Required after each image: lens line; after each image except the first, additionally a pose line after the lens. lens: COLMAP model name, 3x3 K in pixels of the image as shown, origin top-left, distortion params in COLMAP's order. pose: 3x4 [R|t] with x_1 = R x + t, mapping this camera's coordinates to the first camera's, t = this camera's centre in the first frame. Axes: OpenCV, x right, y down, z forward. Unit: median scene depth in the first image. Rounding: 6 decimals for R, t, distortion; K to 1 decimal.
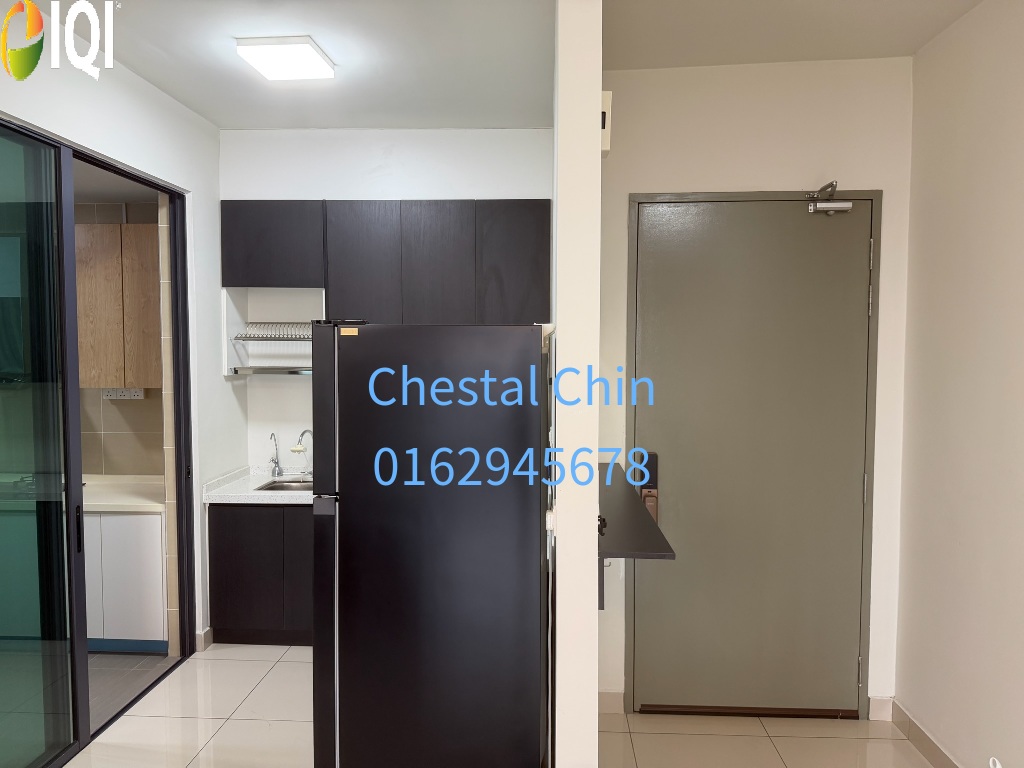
lens RADIAL K [[712.5, 0, 513.8], [0, 712.5, 400.3], [0, 0, 1]] dist [0.073629, 0.000278]
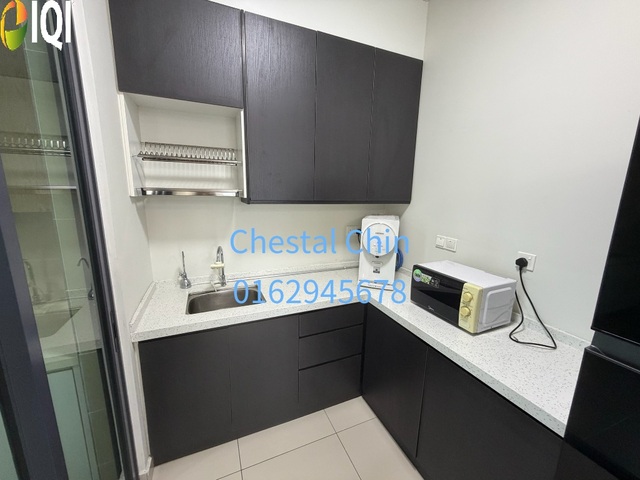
lens RADIAL K [[255.1, 0, 319.3], [0, 255.1, 238.9], [0, 0, 1]] dist [-0.000808, -0.000243]
pose [[0.901299, -0.067853, 0.427850, -0.320918], [0.010115, 0.990684, 0.135806, -0.022545], [-0.433079, -0.118074, 0.893589, 0.590660]]
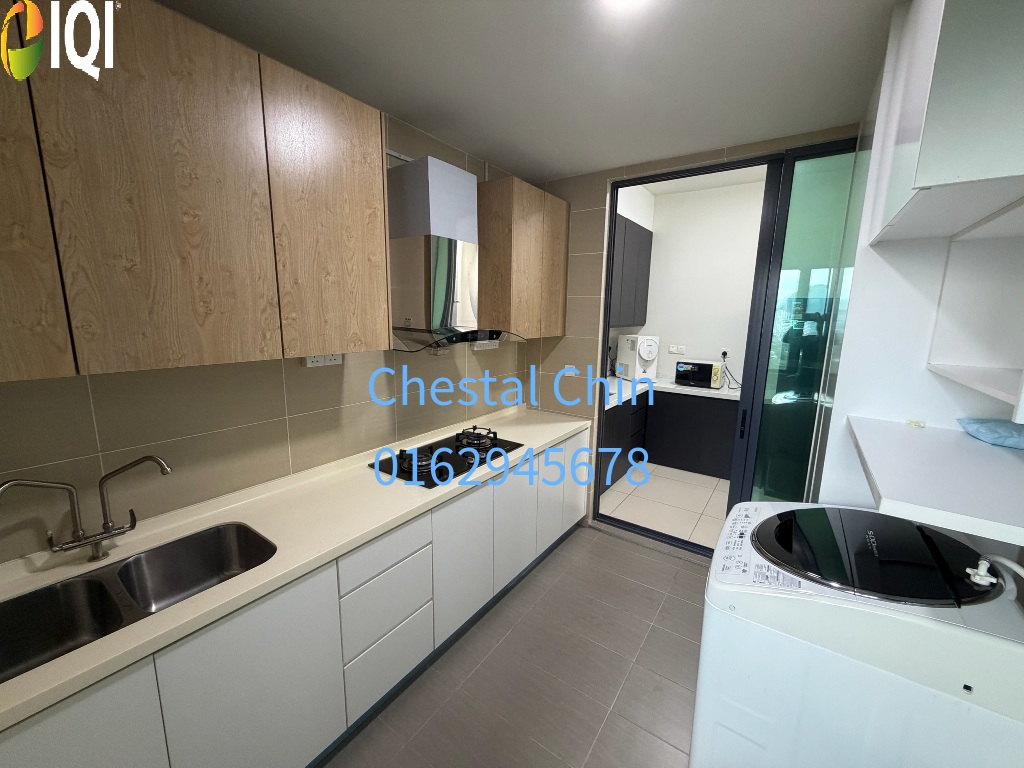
lens RADIAL K [[408.2, 0, 510.9], [0, 408.2, 382.2], [0, 0, 1]] dist [-0.000808, -0.000243]
pose [[0.538611, -0.137999, 0.831177, -1.092005], [0.031642, 0.989113, 0.143716, -0.040095], [-0.841960, -0.051107, 0.537114, 0.660816]]
